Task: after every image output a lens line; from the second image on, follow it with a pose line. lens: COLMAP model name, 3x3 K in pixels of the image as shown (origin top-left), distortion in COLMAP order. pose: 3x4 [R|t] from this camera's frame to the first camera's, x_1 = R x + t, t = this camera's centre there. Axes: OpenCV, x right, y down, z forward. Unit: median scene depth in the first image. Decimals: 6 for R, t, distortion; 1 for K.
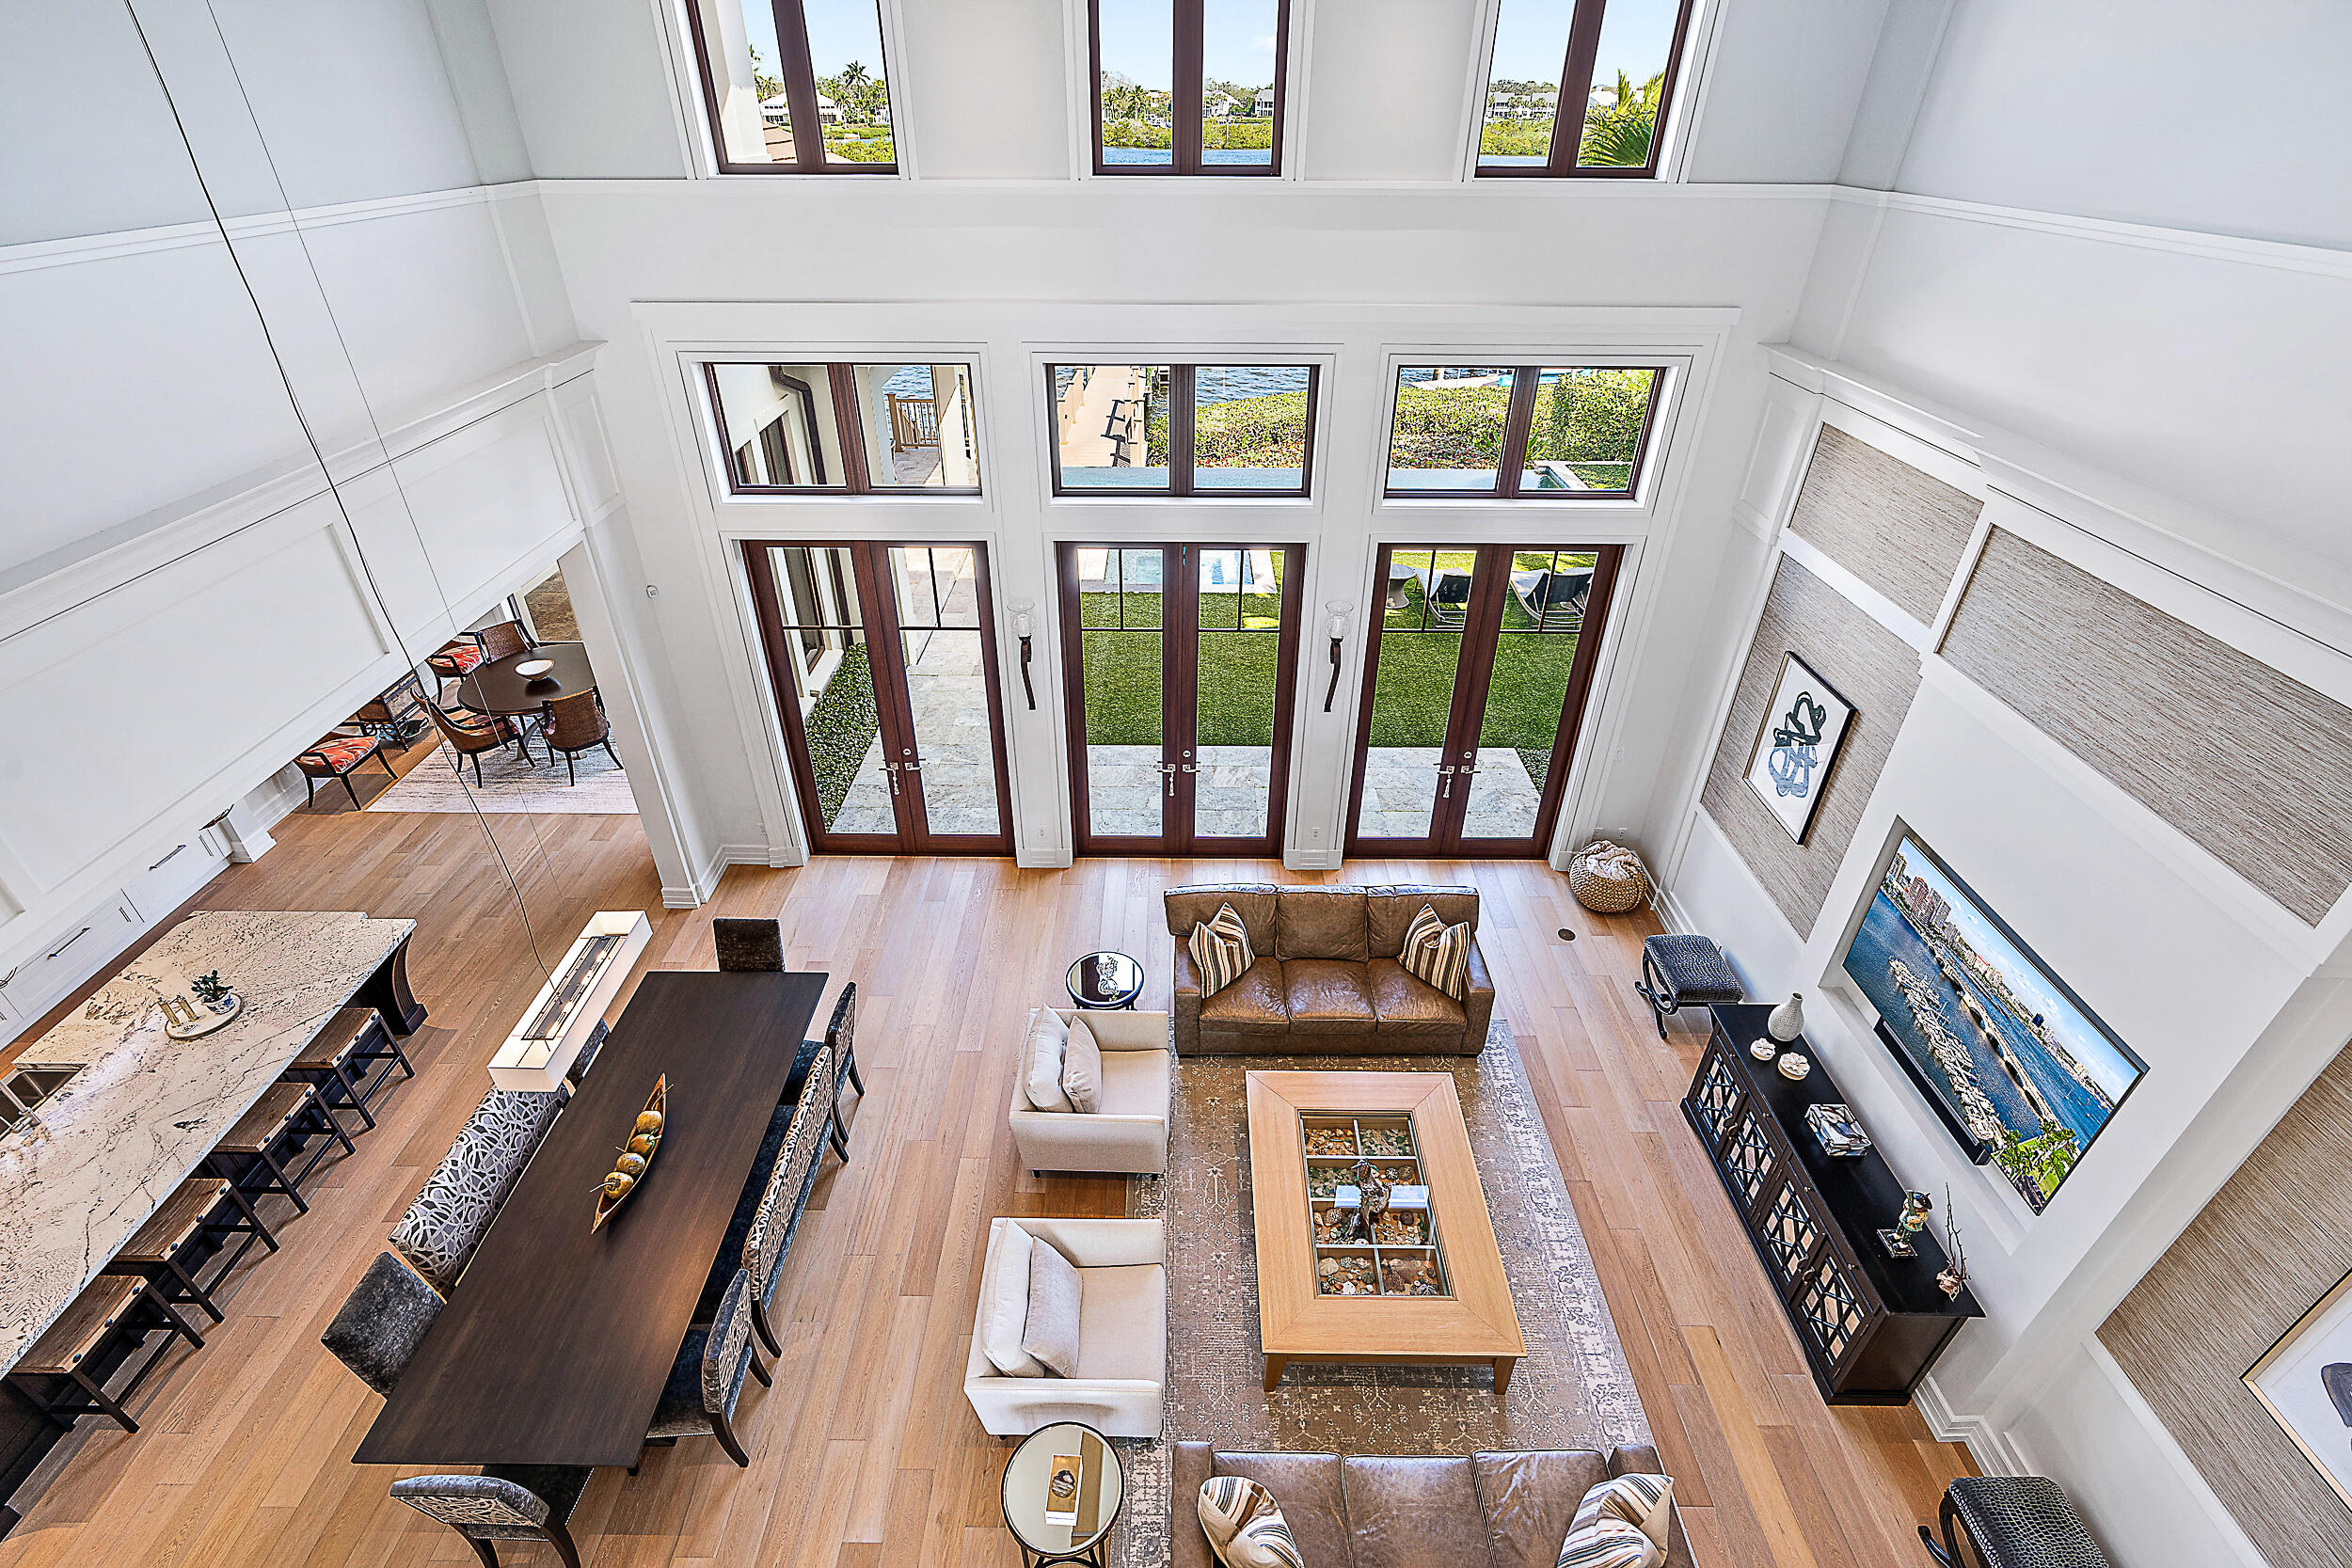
lens RADIAL K [[1065.2, 0, 1180.3], [0, 1065.2, 779.7], [0, 0, 1]] dist [-0.000655, 0.000230]
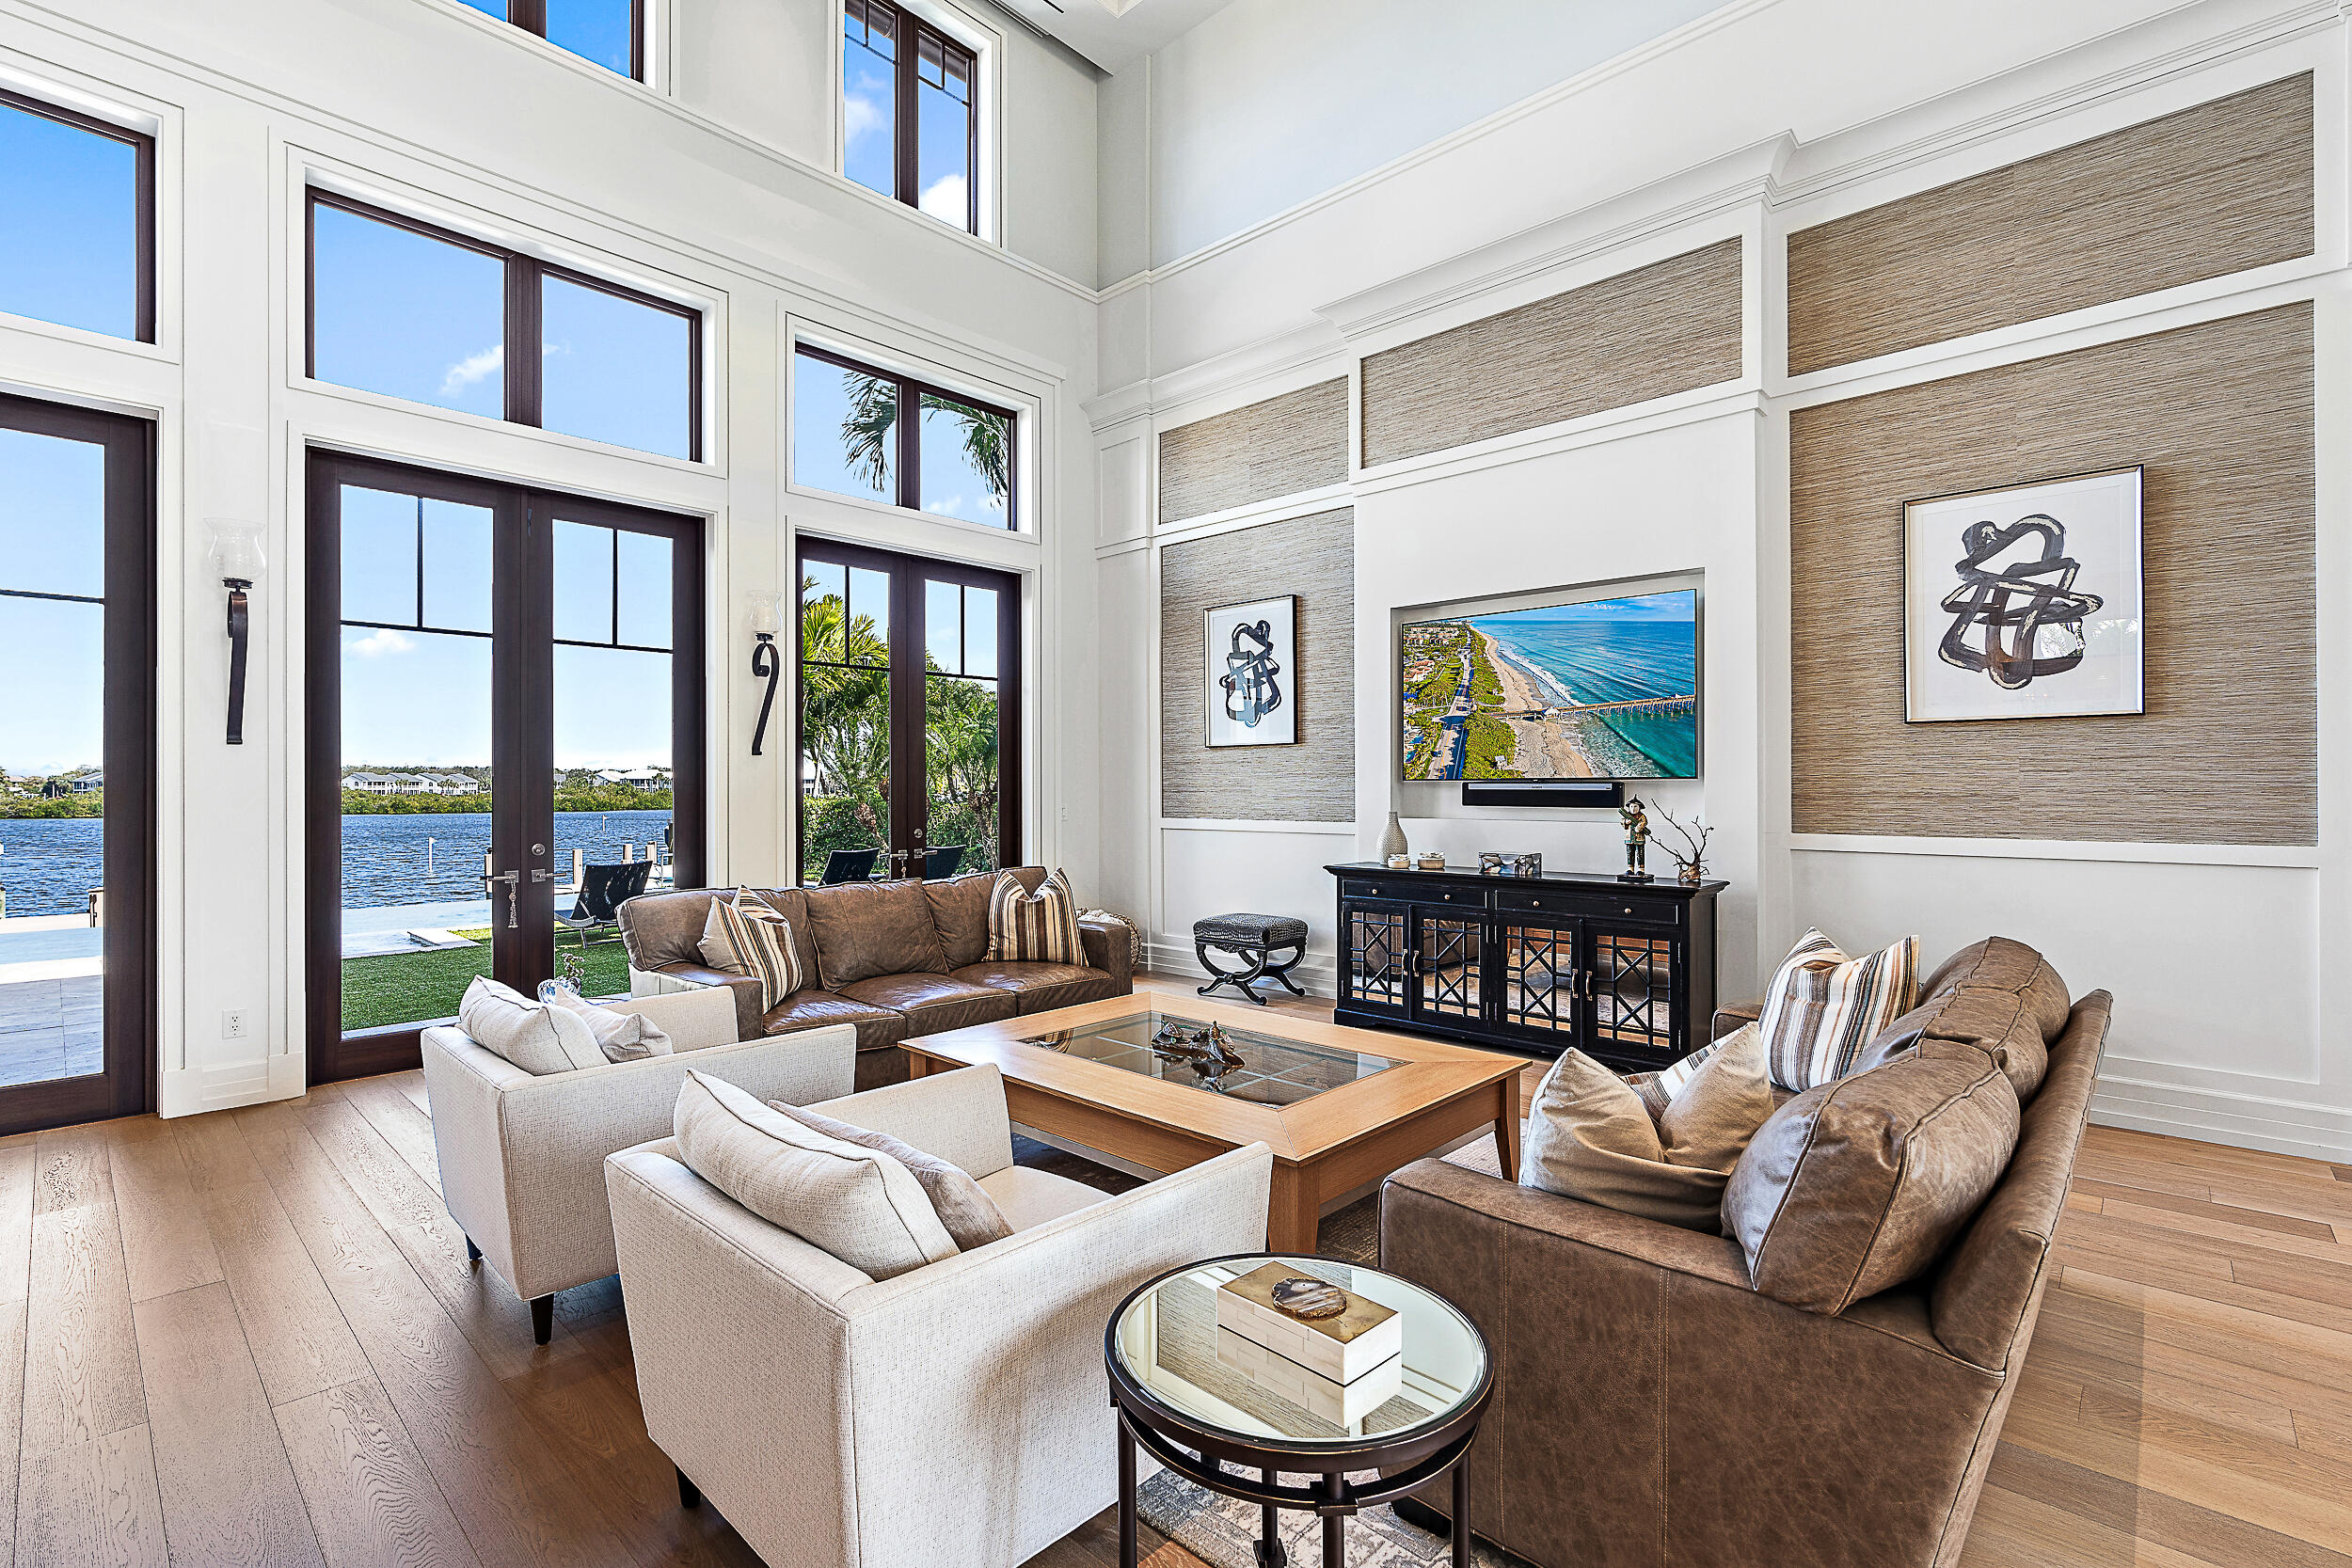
lens RADIAL K [[1074.8, 0, 1166.3], [0, 1074.8, 782.6], [0, 0, 1]] dist [-0.001497, -0.000021]
pose [[0.690588, -0.006286, 0.723221, -0.265681], [0.399774, 0.836635, -0.374464, 0.443075], [-0.602718, 0.547725, 0.580283, 0.503459]]
